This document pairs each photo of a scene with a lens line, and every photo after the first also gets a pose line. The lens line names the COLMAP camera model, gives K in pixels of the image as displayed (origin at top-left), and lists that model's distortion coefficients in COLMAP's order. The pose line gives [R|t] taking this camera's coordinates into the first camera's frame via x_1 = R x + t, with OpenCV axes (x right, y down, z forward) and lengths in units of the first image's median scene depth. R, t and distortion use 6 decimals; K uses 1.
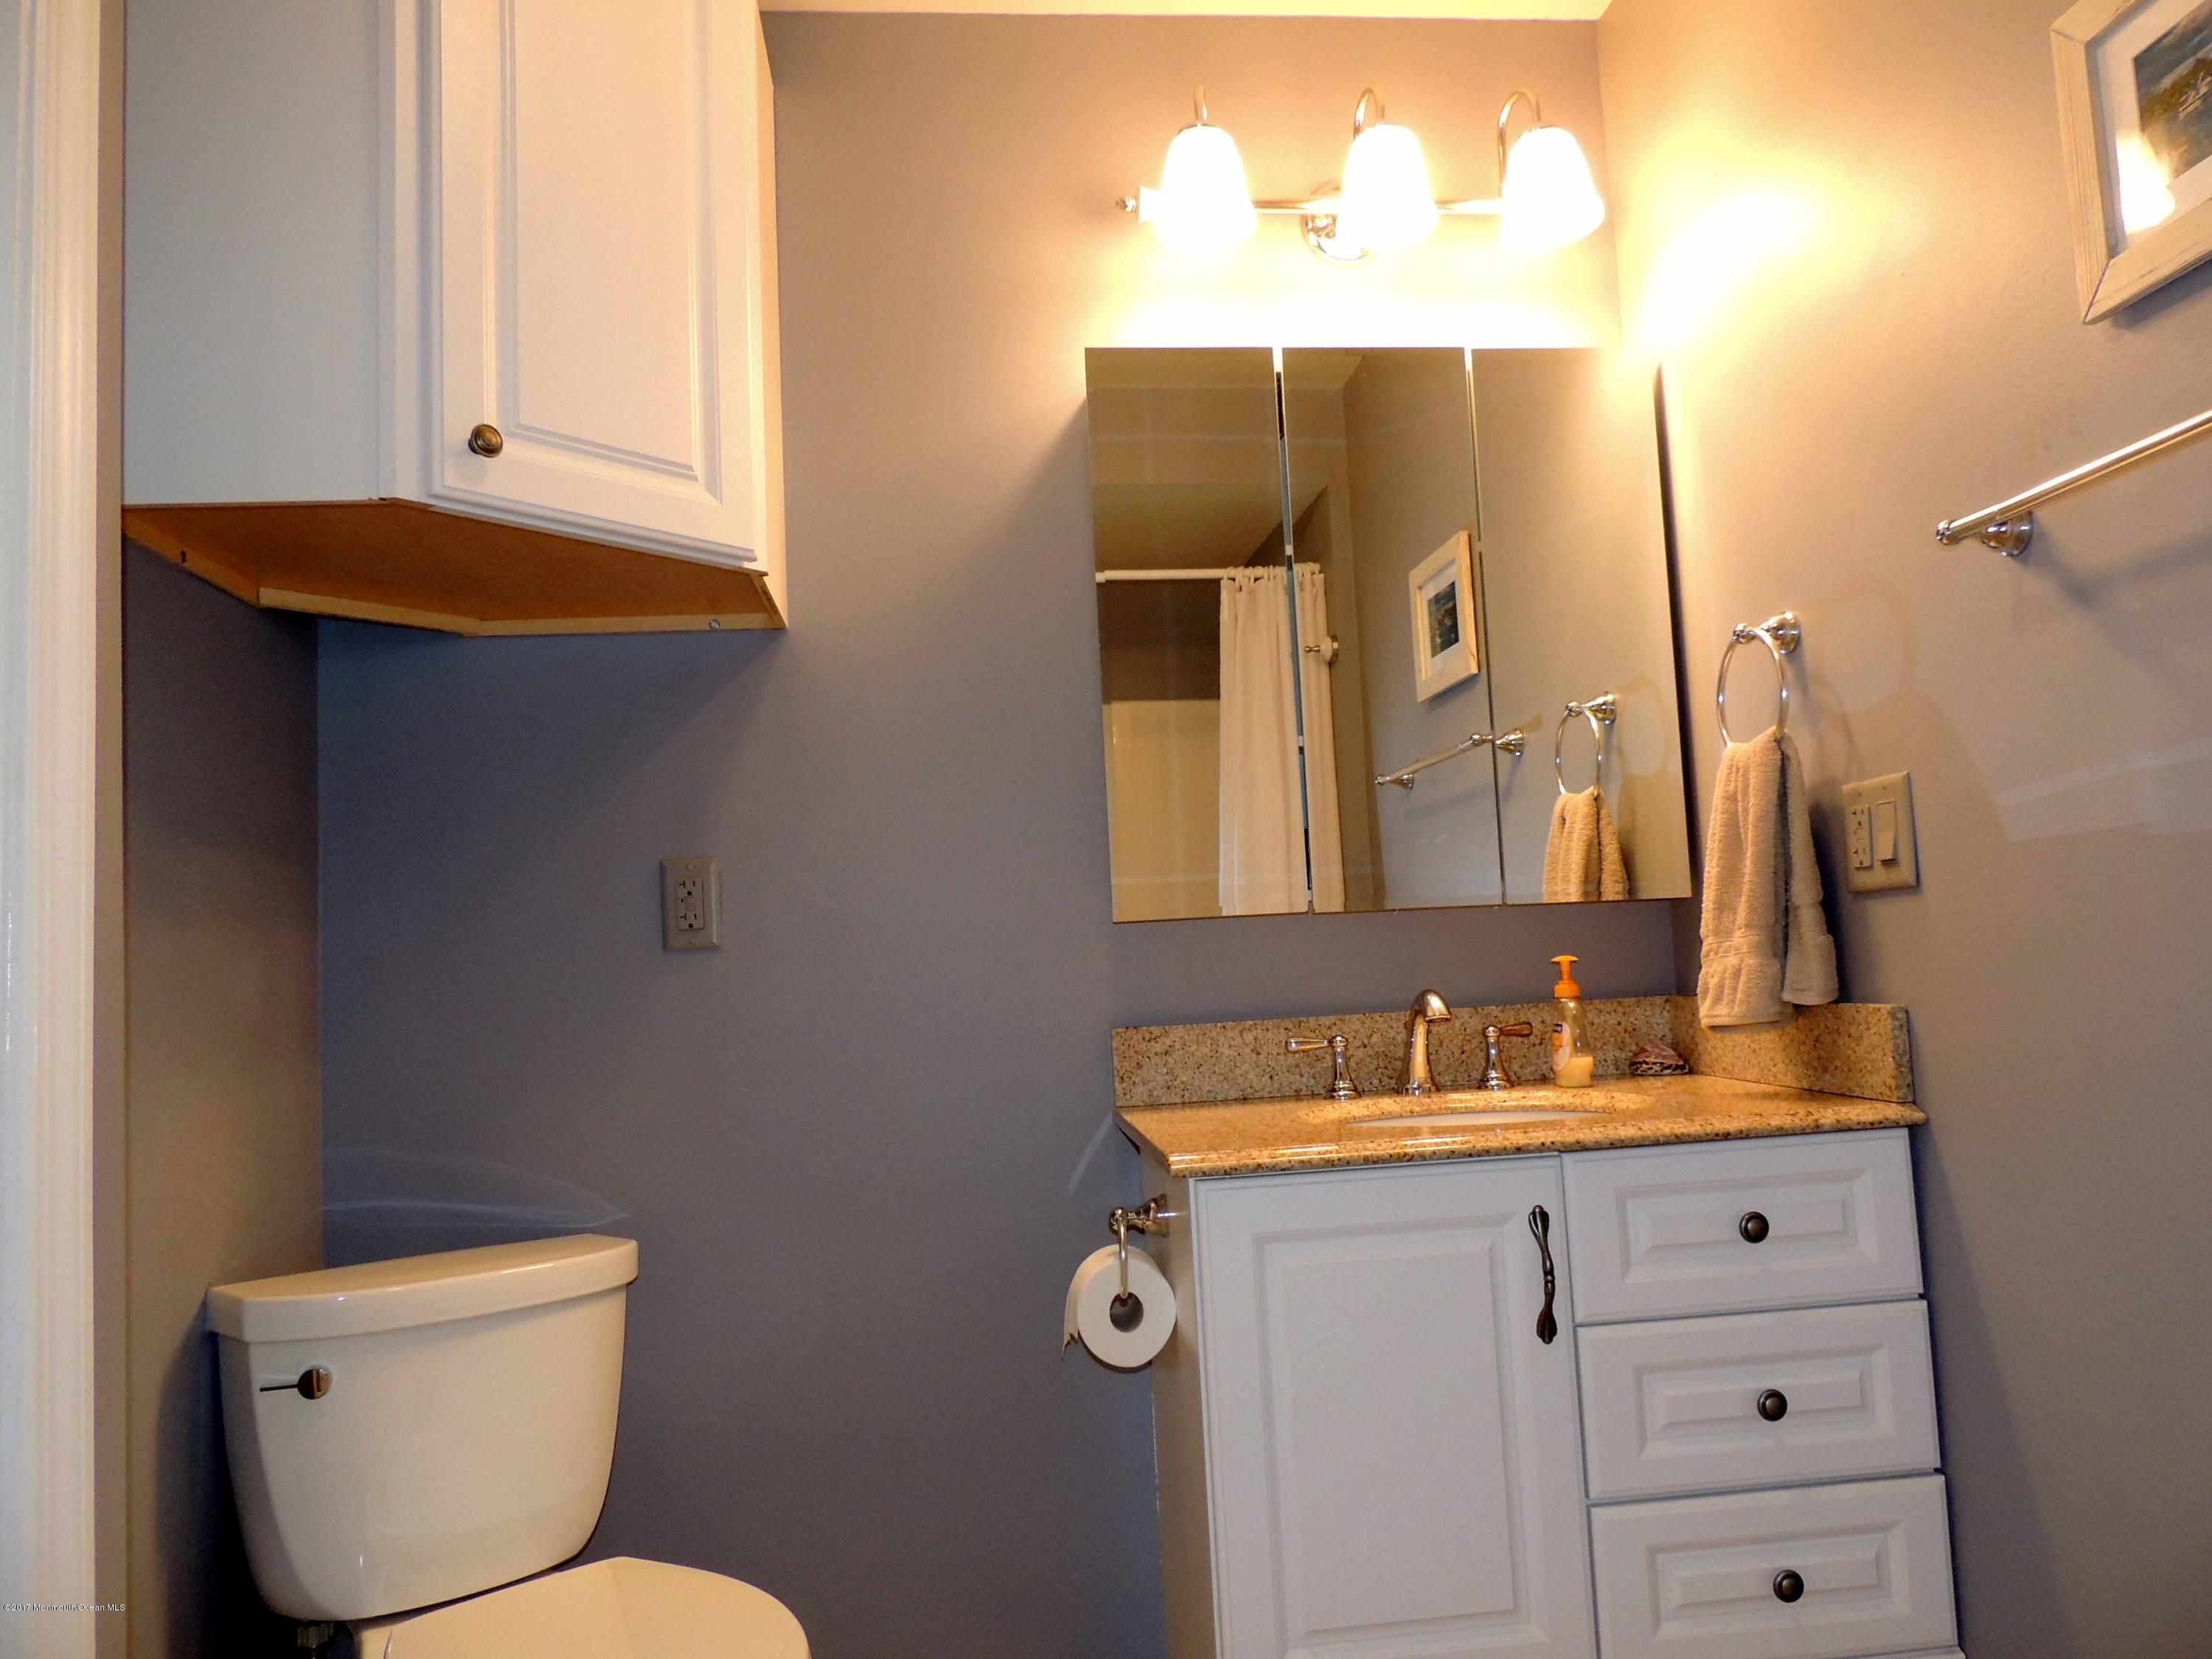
lens RADIAL K [[1555.6, 0, 1113.9], [0, 1555.6, 836.5], [0, 0, 1]] dist [-0.009596, -0.001927]
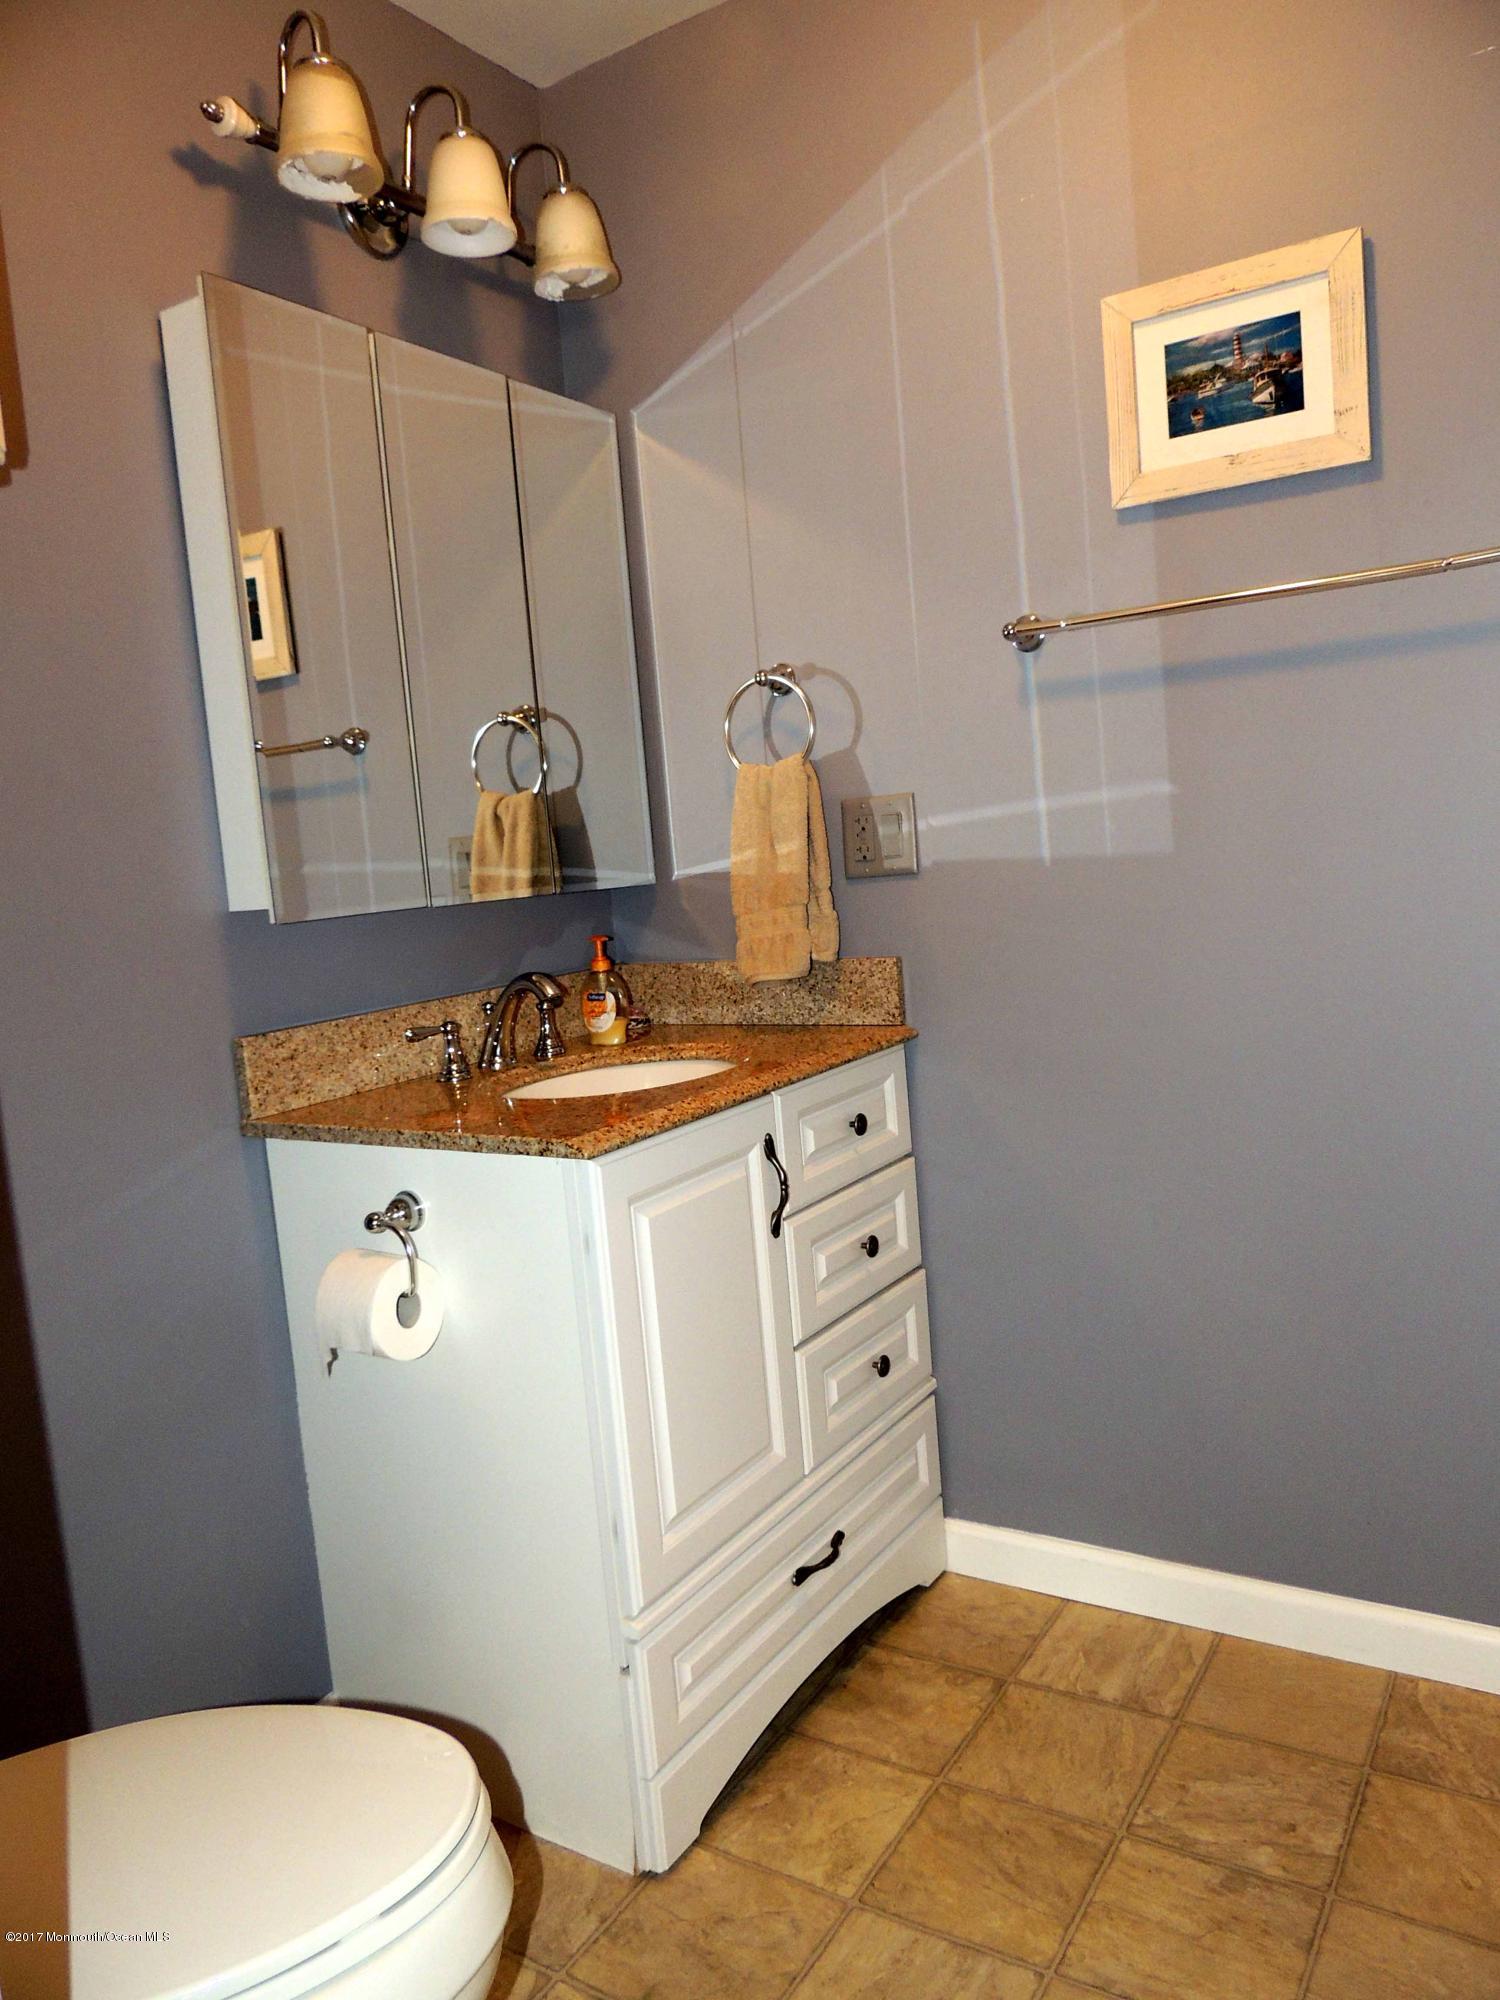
lens RADIAL K [[1406.5, 0, 755.7], [0, 1406.5, 995.5], [0, 0, 1]] dist [-0.009596, -0.001927]
pose [[0.639727, -0.086822, 0.763683, -0.547014], [-0.011415, 0.992417, 0.122389, -0.013650], [-0.768518, -0.087013, 0.633884, 0.262537]]
